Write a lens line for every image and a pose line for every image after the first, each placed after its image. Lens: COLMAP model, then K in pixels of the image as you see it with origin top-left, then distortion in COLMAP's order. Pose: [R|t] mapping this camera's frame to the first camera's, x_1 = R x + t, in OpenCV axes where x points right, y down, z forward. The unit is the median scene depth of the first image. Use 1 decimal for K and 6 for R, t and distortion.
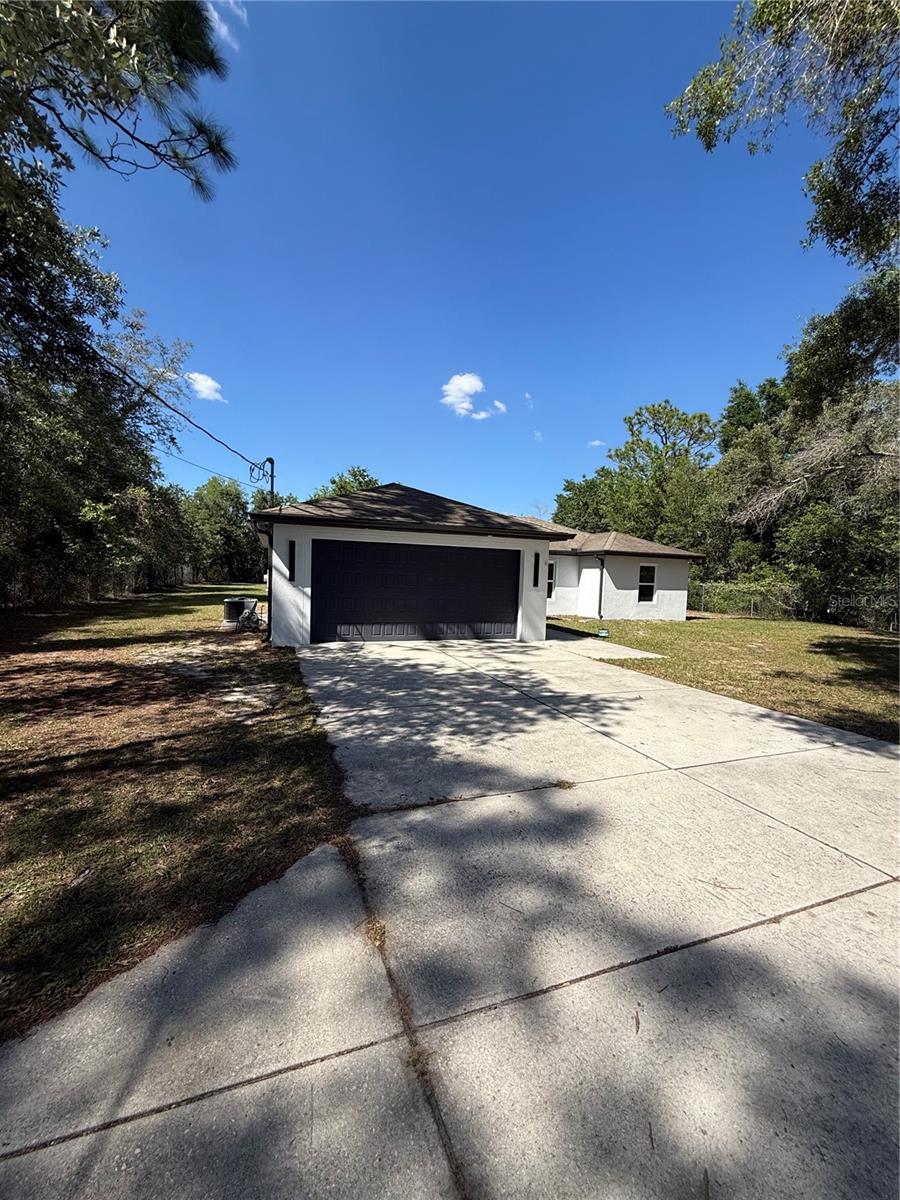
lens RADIAL K [[479.4, 0, 450.0], [0, 479.4, 600.0], [0, 0, 1]] dist [-0.000565, 0.000624]
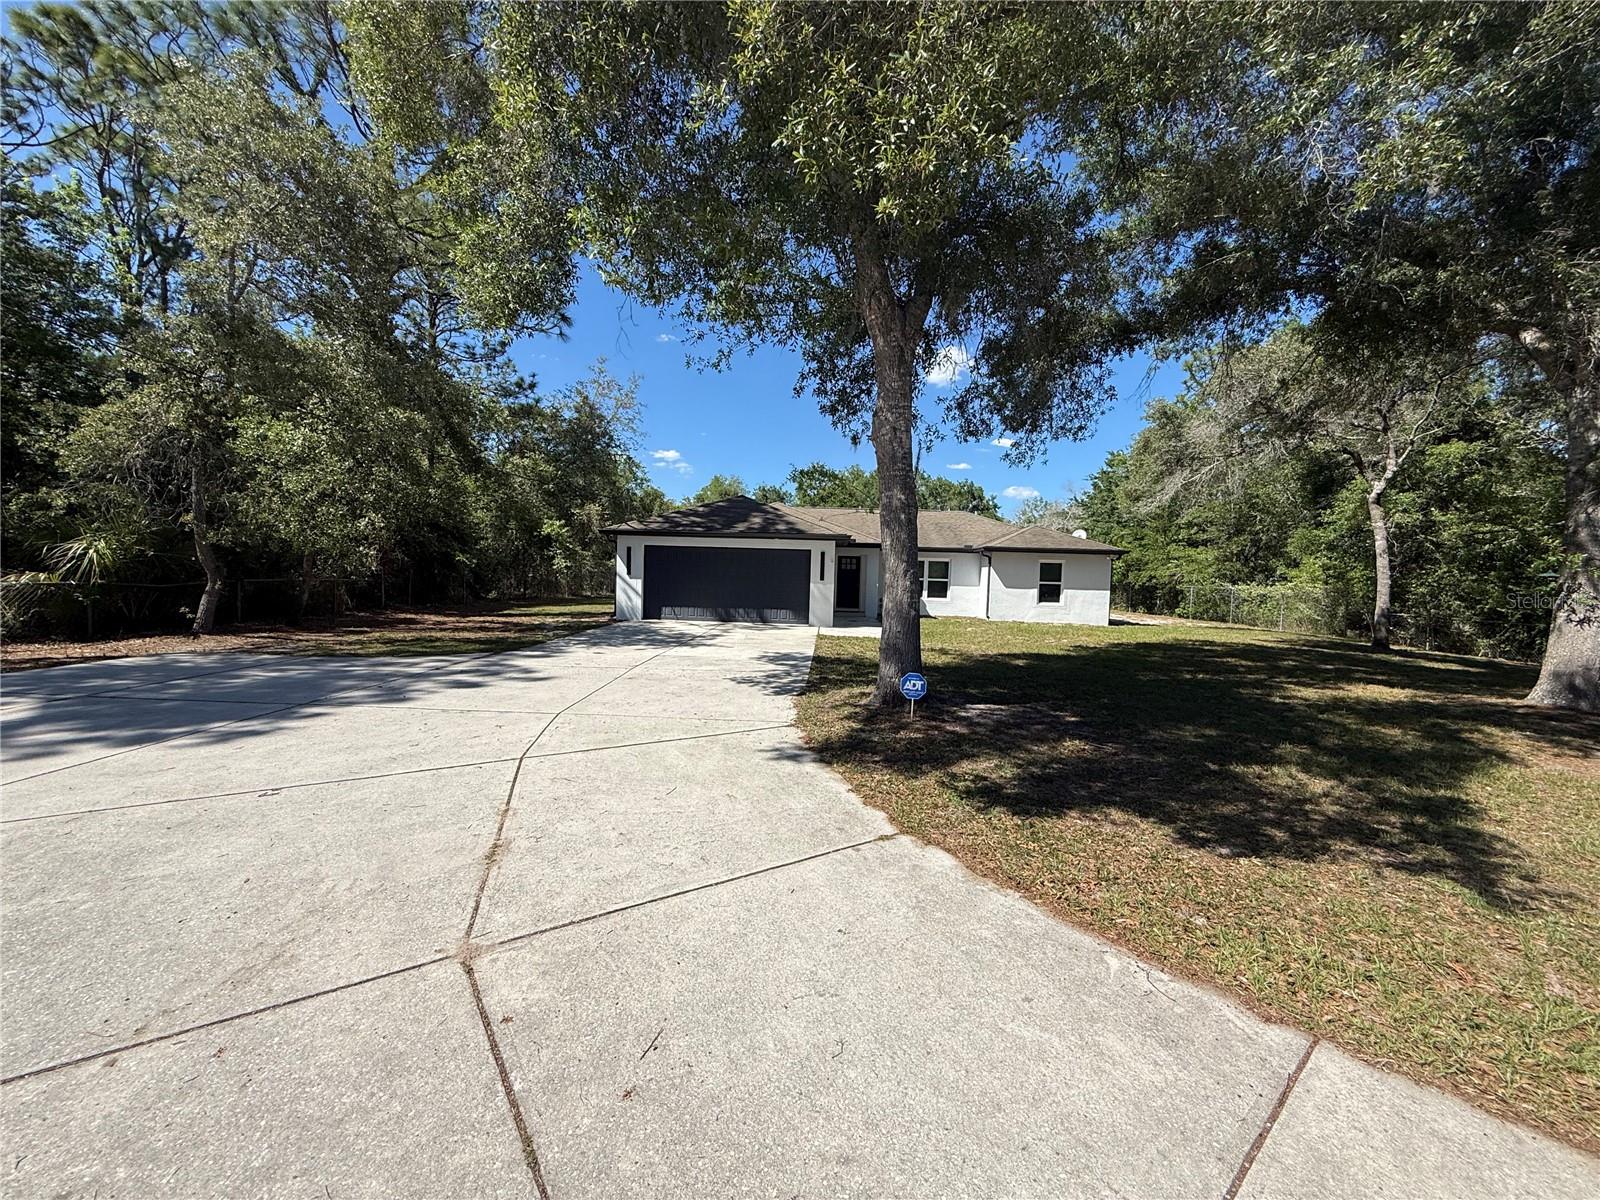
lens RADIAL K [[639.2, 0, 800.0], [0, 639.2, 600.0], [0, 0, 1]] dist [-0.000565, 0.000624]
pose [[0.922482, 0.009778, -0.385916, 0.449482], [-0.018980, 0.999619, -0.020043, 0.032420], [0.385573, 0.025814, 0.922316, -0.287831]]
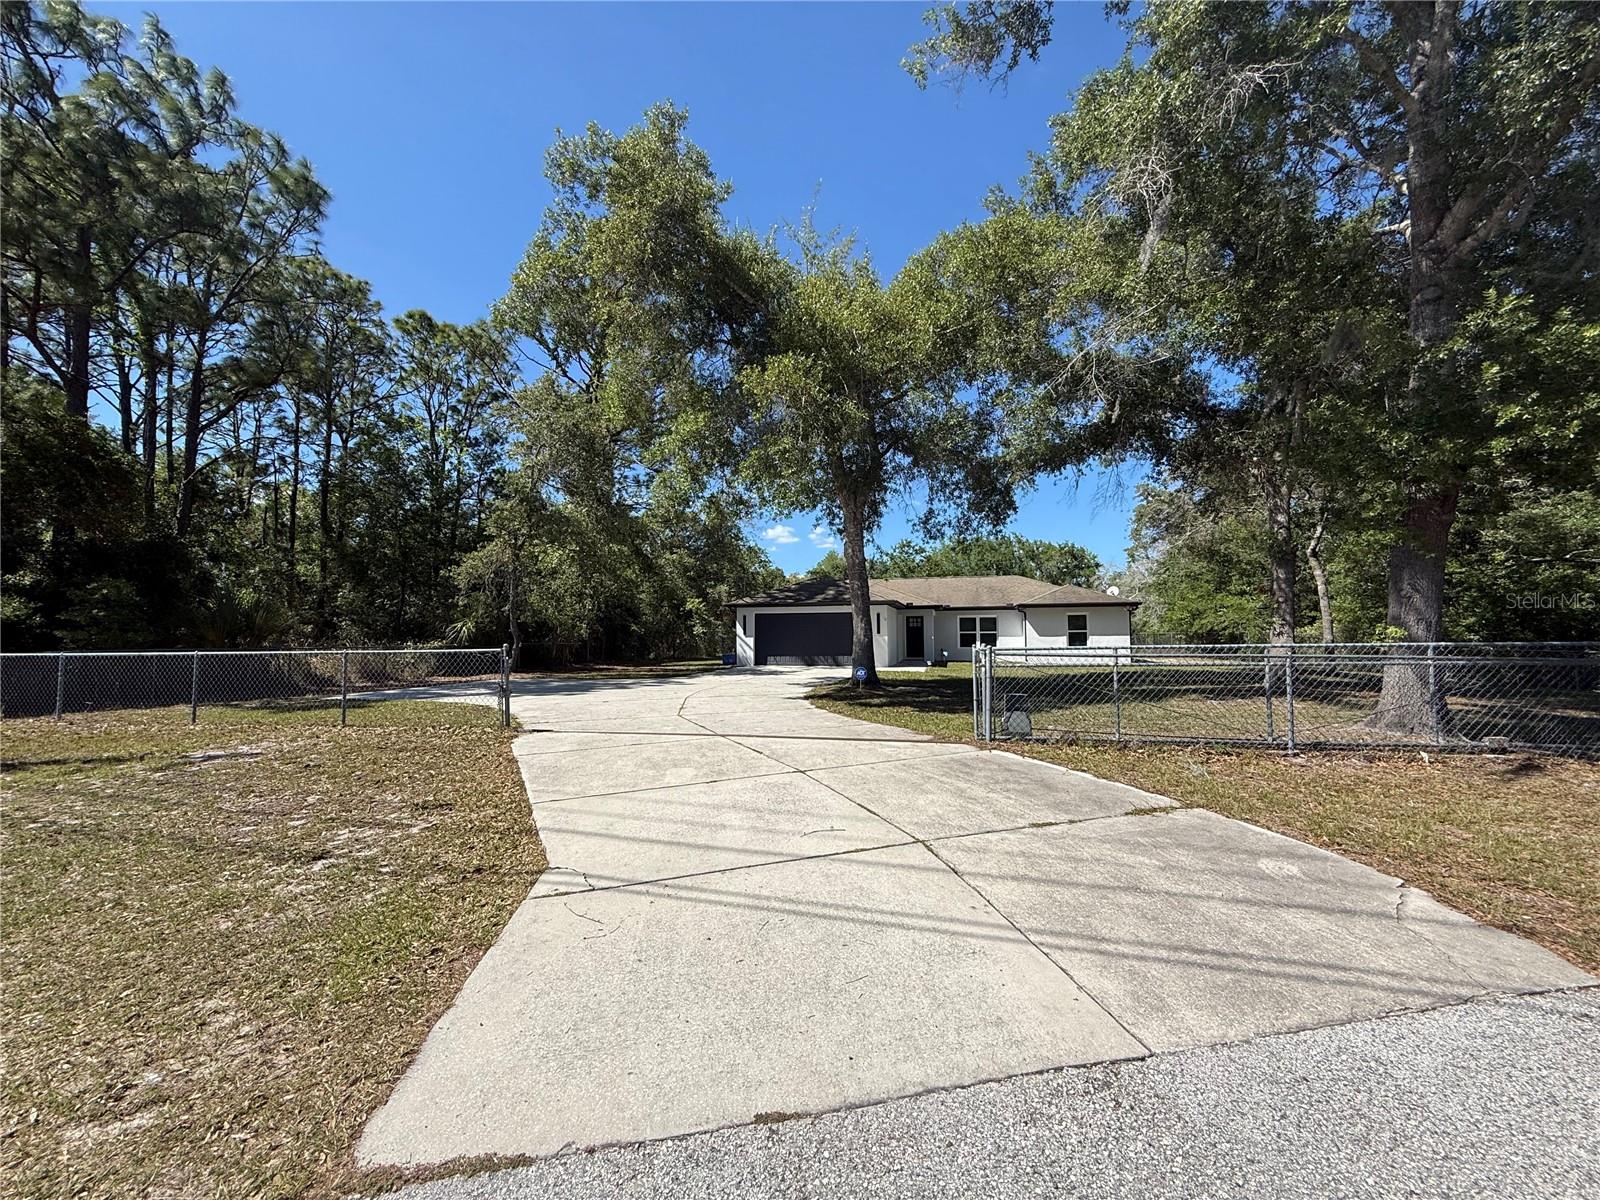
lens RADIAL K [[639.2, 0, 800.0], [0, 639.2, 600.0], [0, 0, 1]] dist [-0.000565, 0.000624]
pose [[0.825758, -0.071906, -0.559422, 0.724694], [0.002156, 0.992235, -0.124355, 0.078915], [0.564020, 0.101481, 0.819501, -0.581400]]
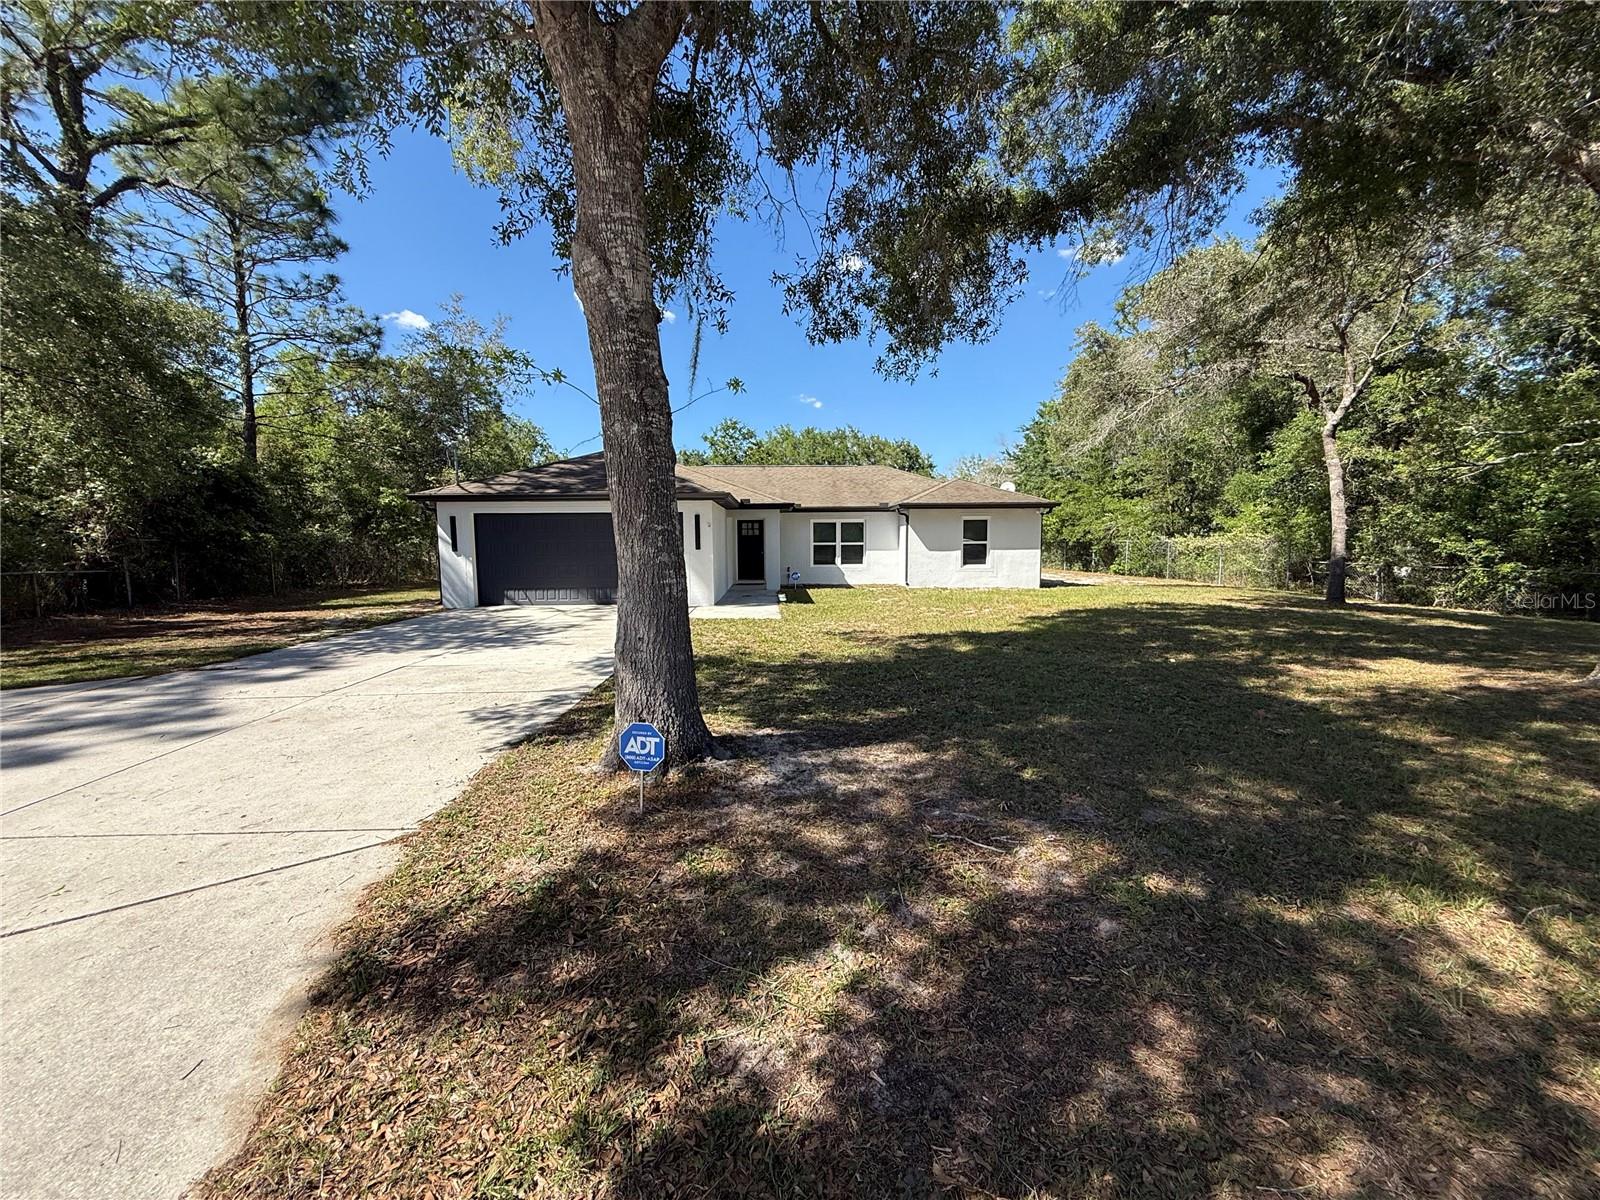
lens RADIAL K [[643.8, 0, 800.0], [0, 643.8, 600.0], [0, 0, 1]] dist [0.000603, 0.000167]
pose [[0.950722, -0.012233, -0.309804, 0.473271], [0.022517, 0.999307, 0.029643, 0.024377], [0.309227, -0.035158, 0.950338, -0.106317]]
